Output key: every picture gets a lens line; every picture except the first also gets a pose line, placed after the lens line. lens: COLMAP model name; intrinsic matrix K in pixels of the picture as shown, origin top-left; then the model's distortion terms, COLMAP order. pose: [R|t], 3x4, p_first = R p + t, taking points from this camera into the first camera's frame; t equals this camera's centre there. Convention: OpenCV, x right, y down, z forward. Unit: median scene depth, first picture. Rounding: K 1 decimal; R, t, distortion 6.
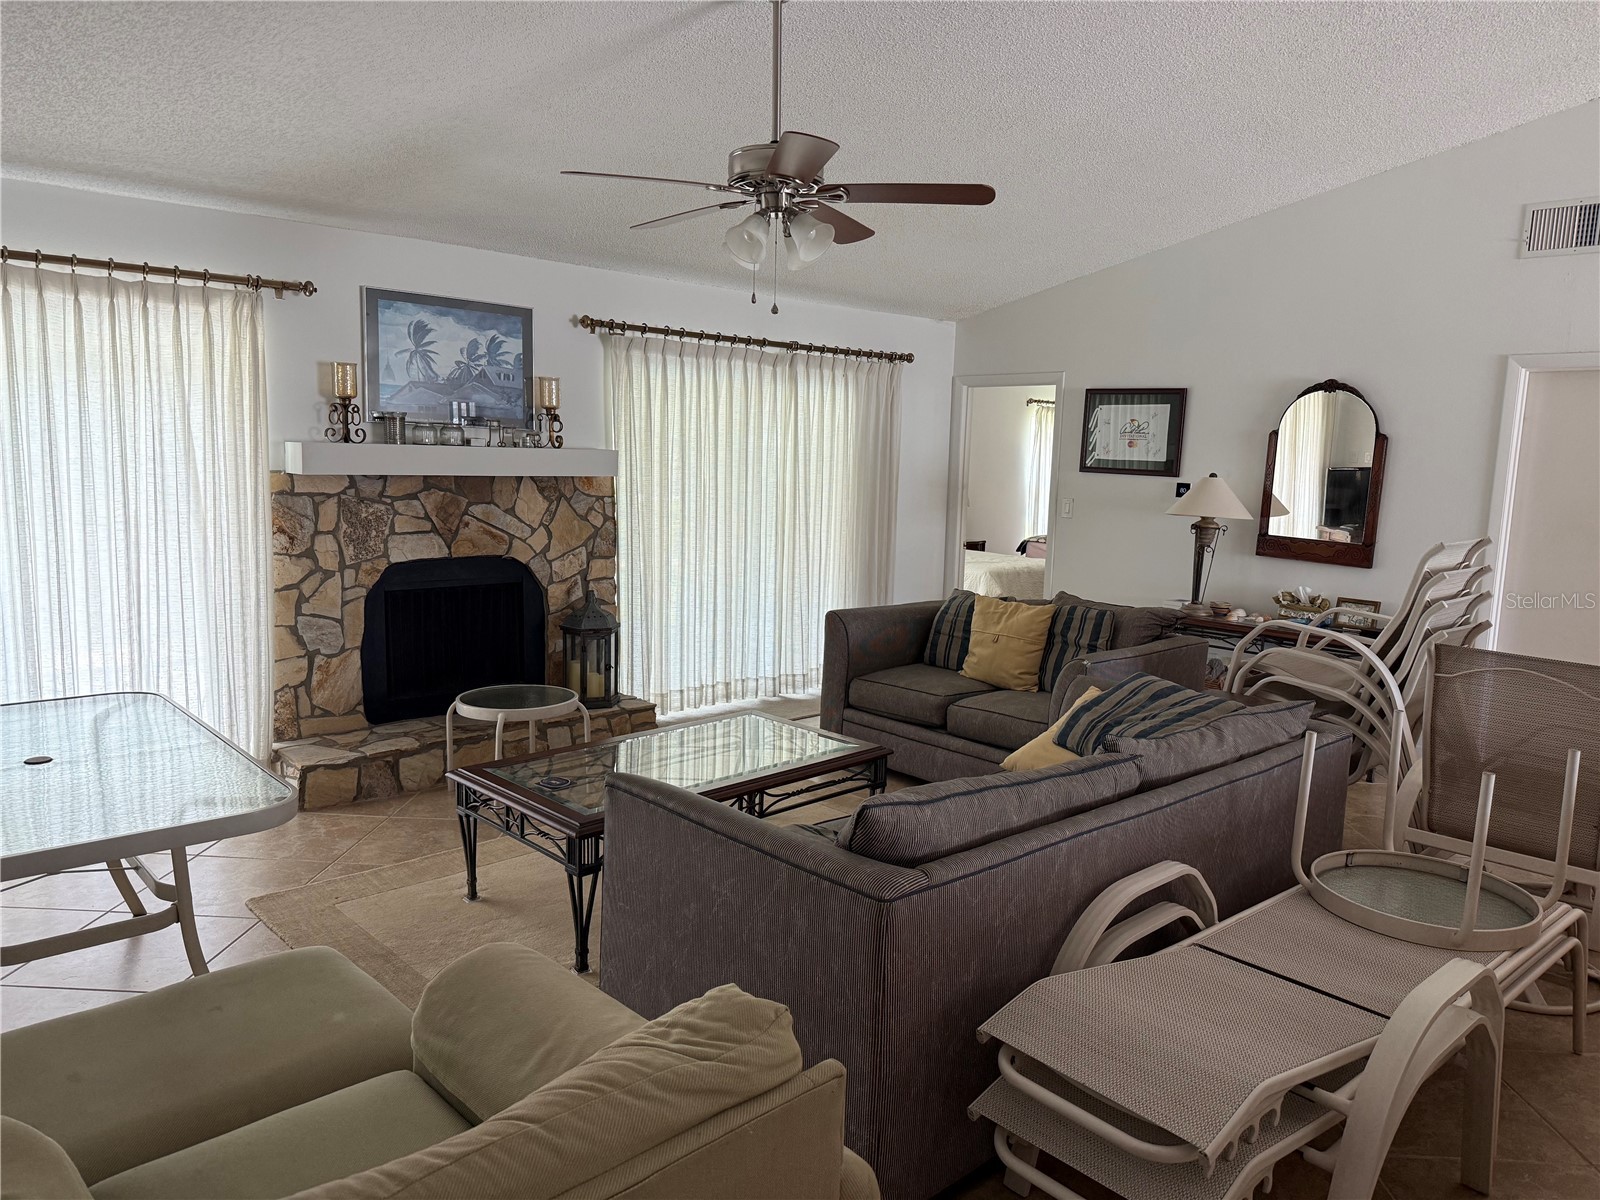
lens RADIAL K [[1119.4, 0, 843.4], [0, 1119.4, 610.3], [0, 0, 1]] dist [0.062387, -0.068713]
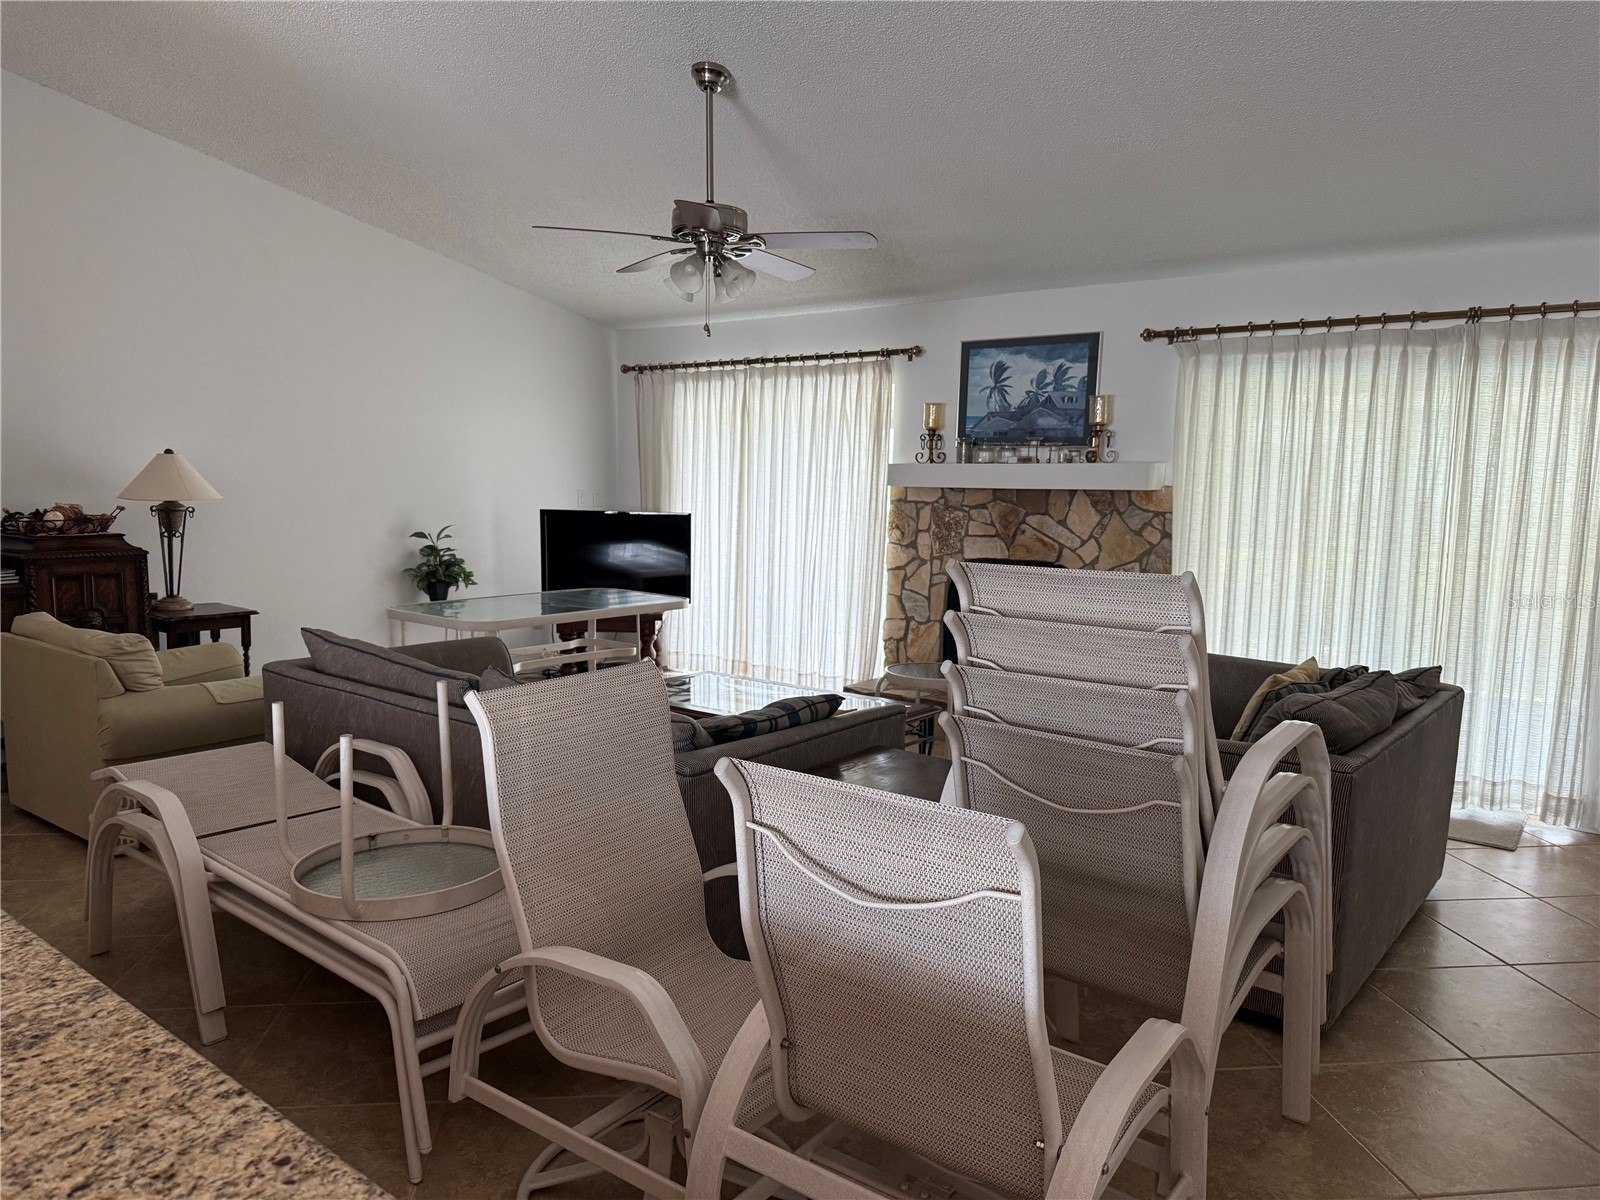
lens RADIAL K [[1119.4, 0, 773.9], [0, 1119.4, 632.3], [0, 0, 1]] dist [0.062387, -0.068713]
pose [[0.131955, 0.117382, -0.984281, 0.772810], [-0.148249, 0.984133, 0.097490, -0.048892], [0.980107, 0.133055, 0.147263, 0.590582]]
